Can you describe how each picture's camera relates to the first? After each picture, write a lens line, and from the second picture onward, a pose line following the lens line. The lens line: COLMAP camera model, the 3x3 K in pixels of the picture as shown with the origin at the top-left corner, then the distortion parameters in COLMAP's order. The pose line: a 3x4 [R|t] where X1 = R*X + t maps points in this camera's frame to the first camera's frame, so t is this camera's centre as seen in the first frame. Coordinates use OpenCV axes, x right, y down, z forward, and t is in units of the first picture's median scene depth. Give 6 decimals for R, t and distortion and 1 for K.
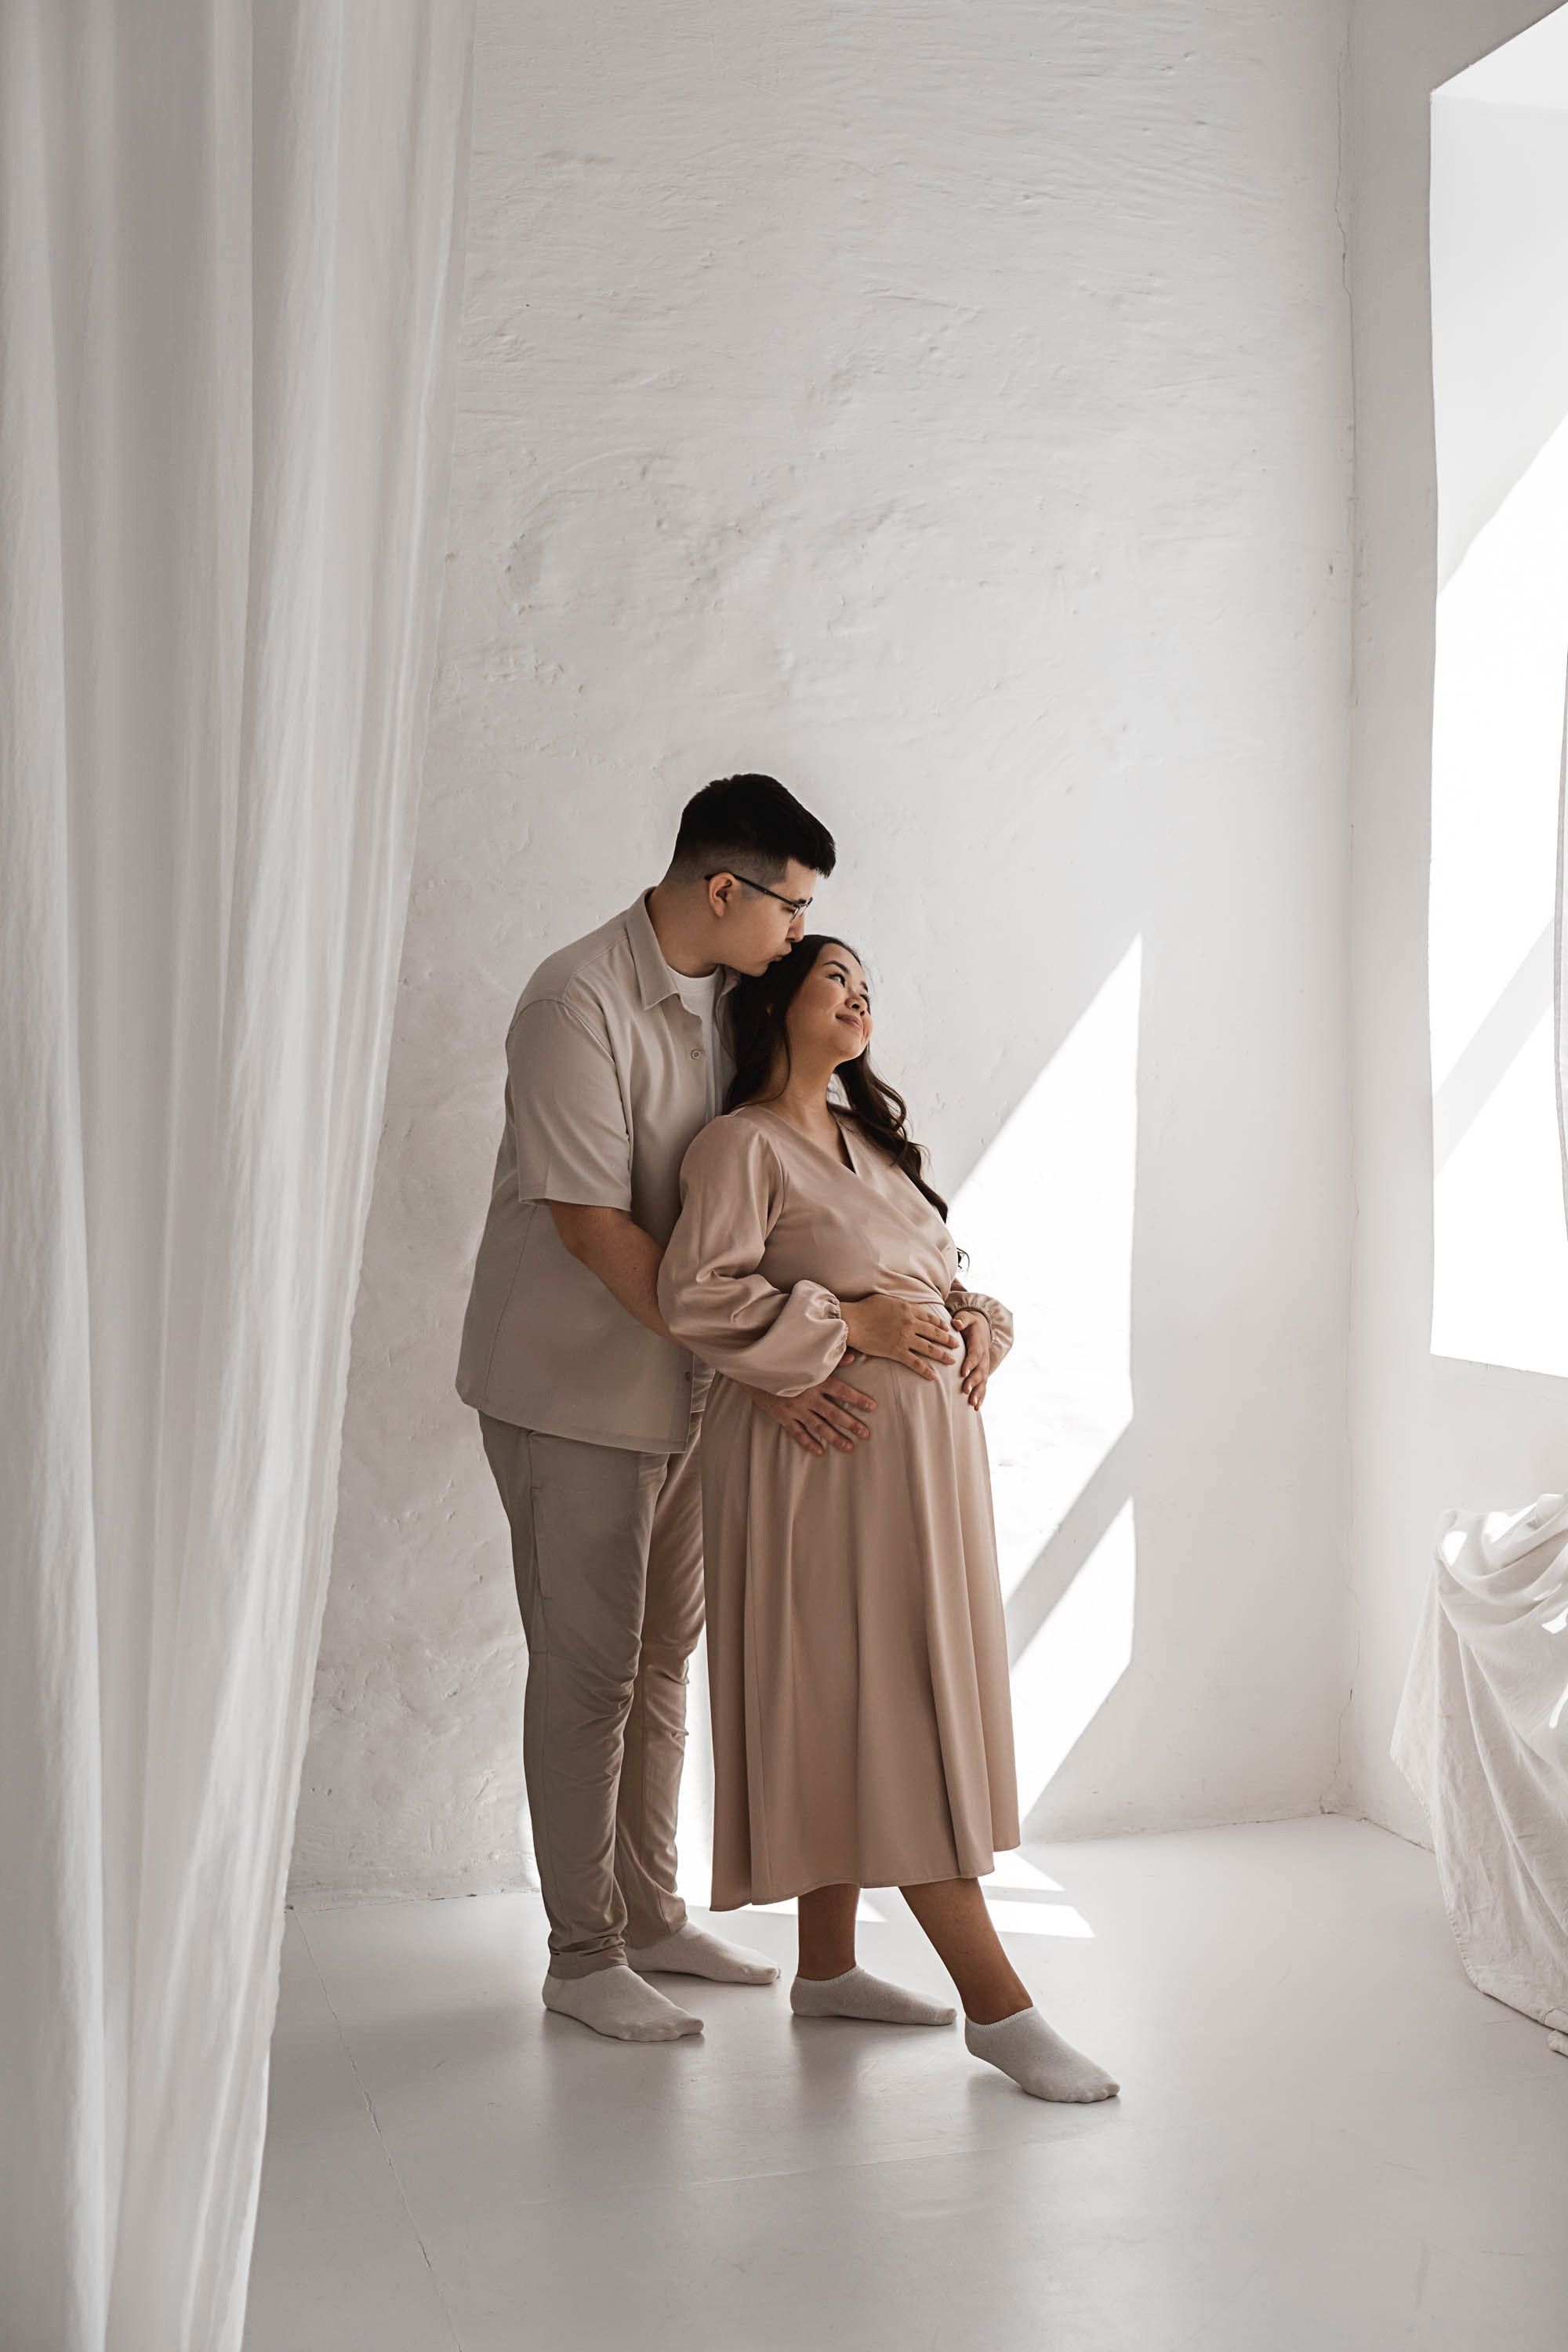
lens RADIAL K [[3631.1, 0, 784.0], [0, 3631.1, 1176.0], [0, 0, 1]] dist [-0.007568, 0.120873]
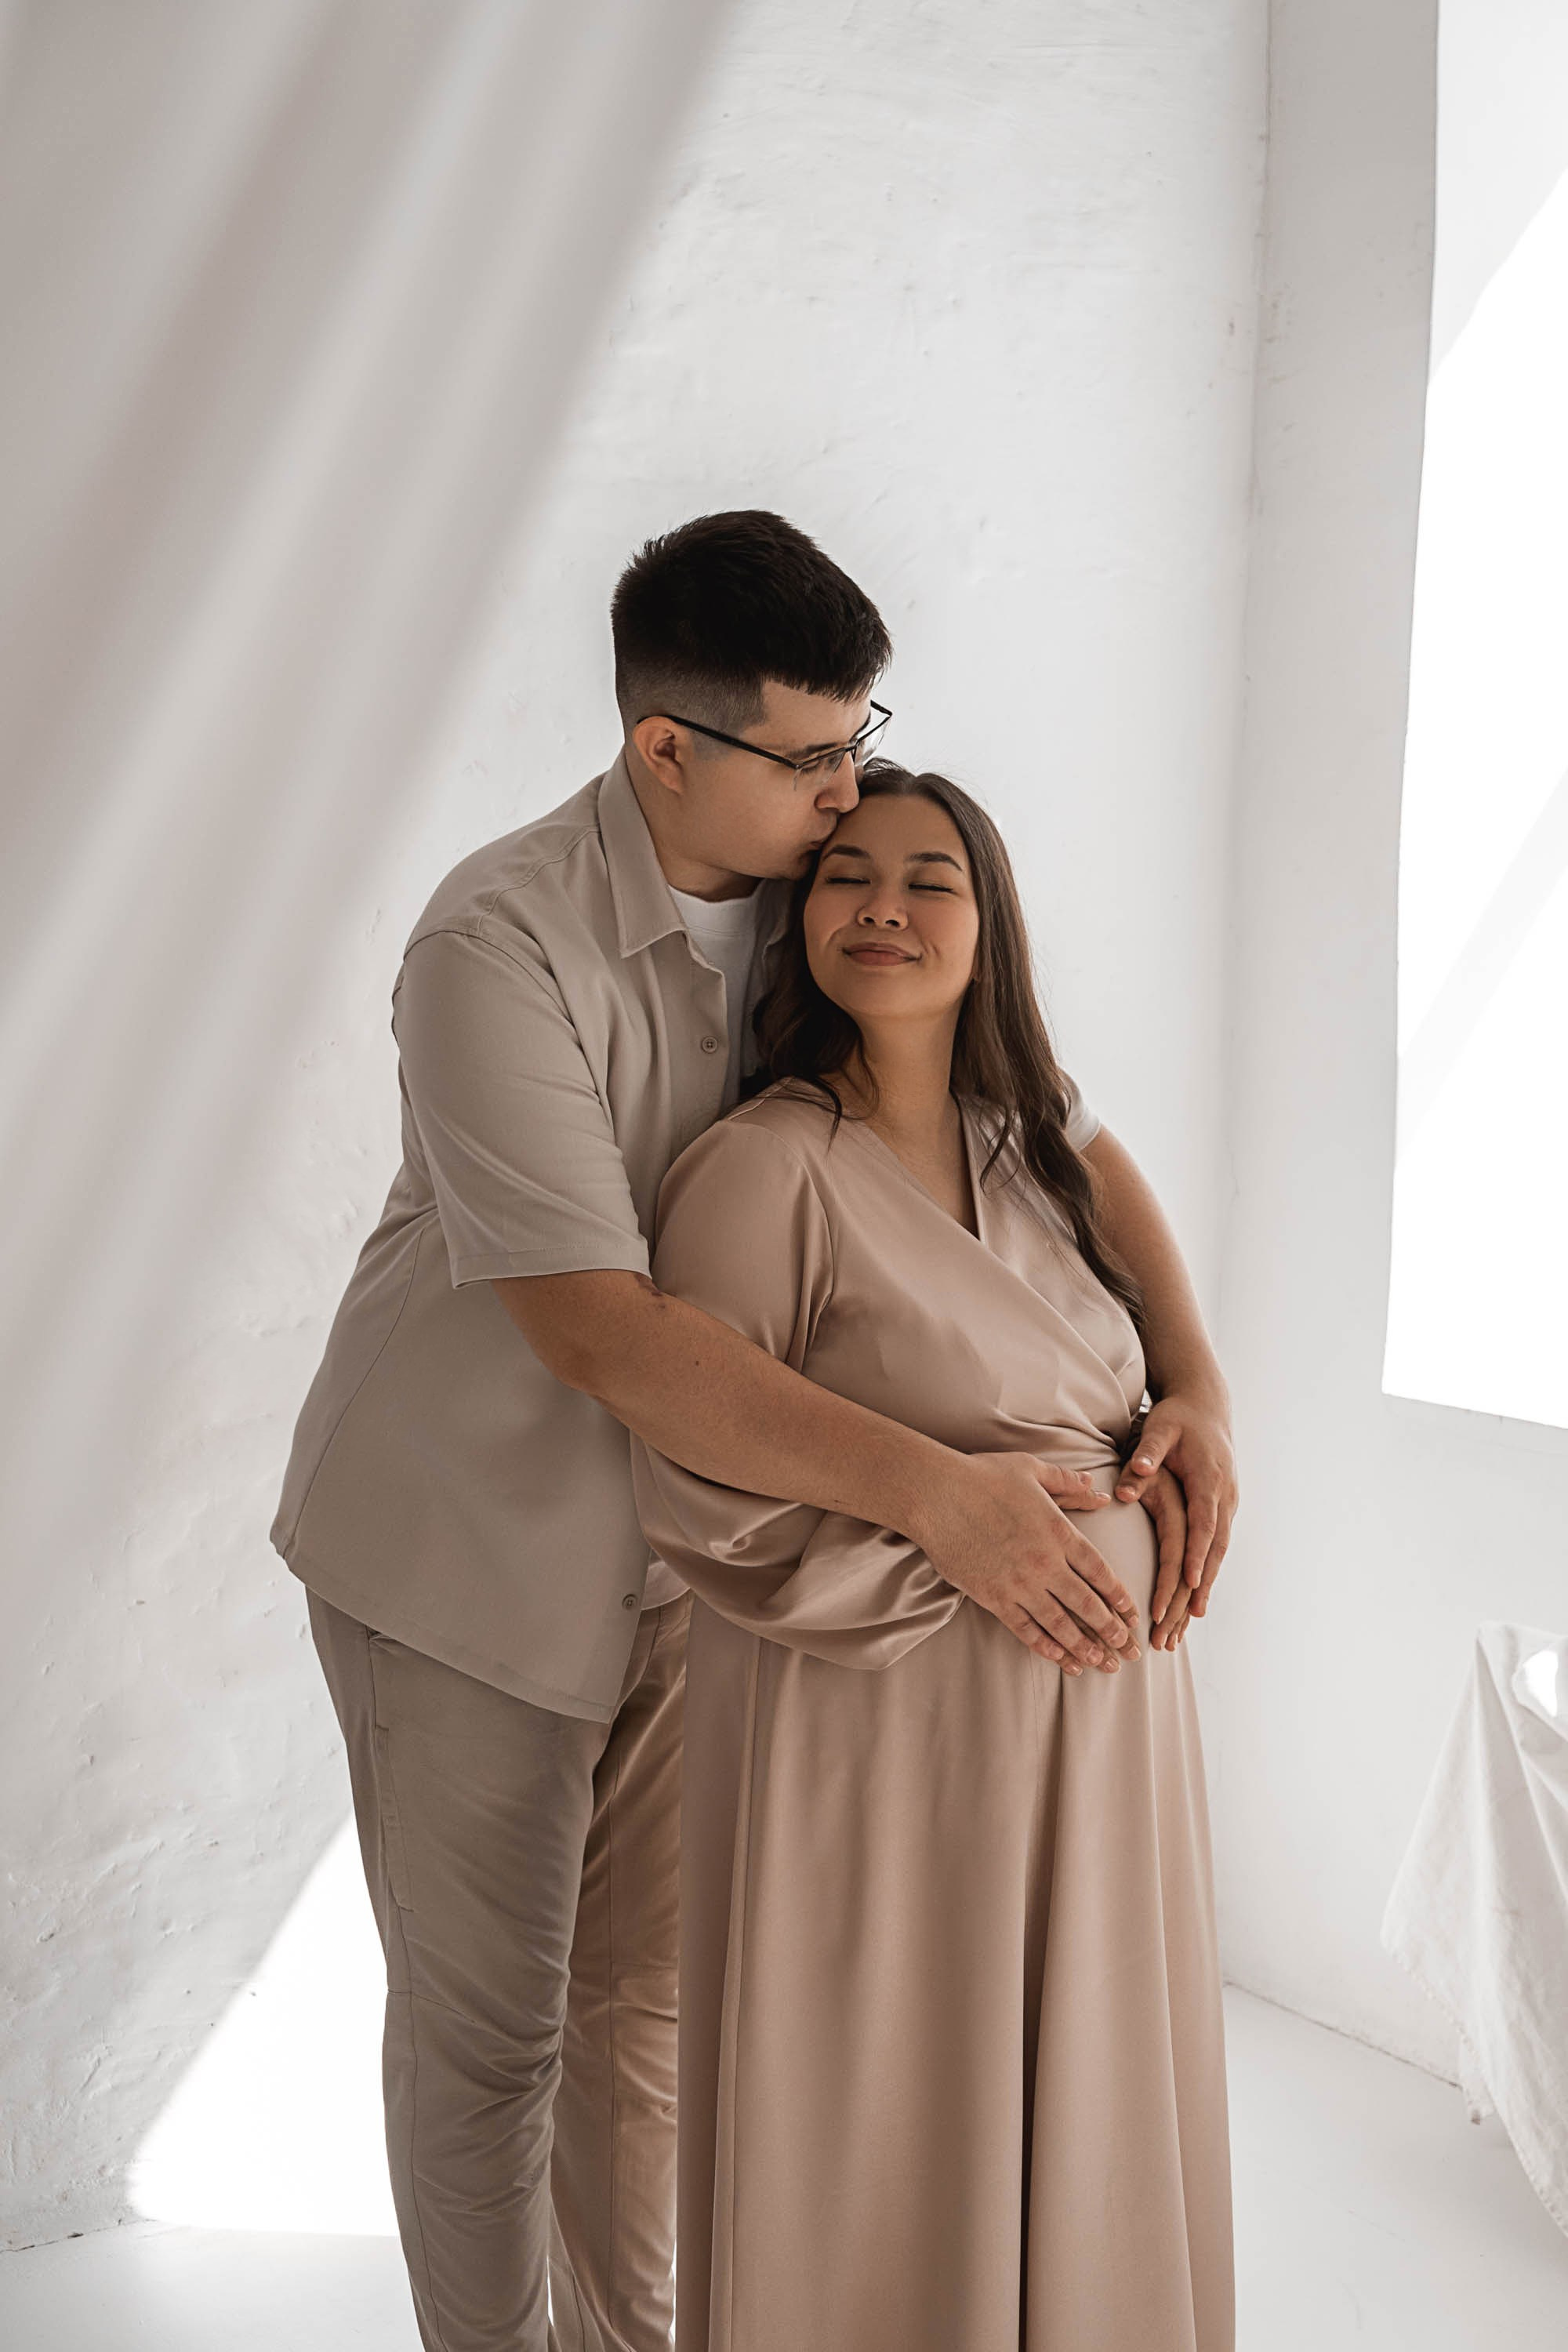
lens RADIAL K [[3658.7, 0, 1143.1], [0, 3658.7, 1180.7], [0, 0, 1]] dist [0.181163, -0.853493]
pose [[0.923016, 0.011113, 0.384602, -0.165926], [-0.035650, 0.997753, 0.056728, -0.037562], [-0.383107, -0.066071, 0.921338, 0.321400]]
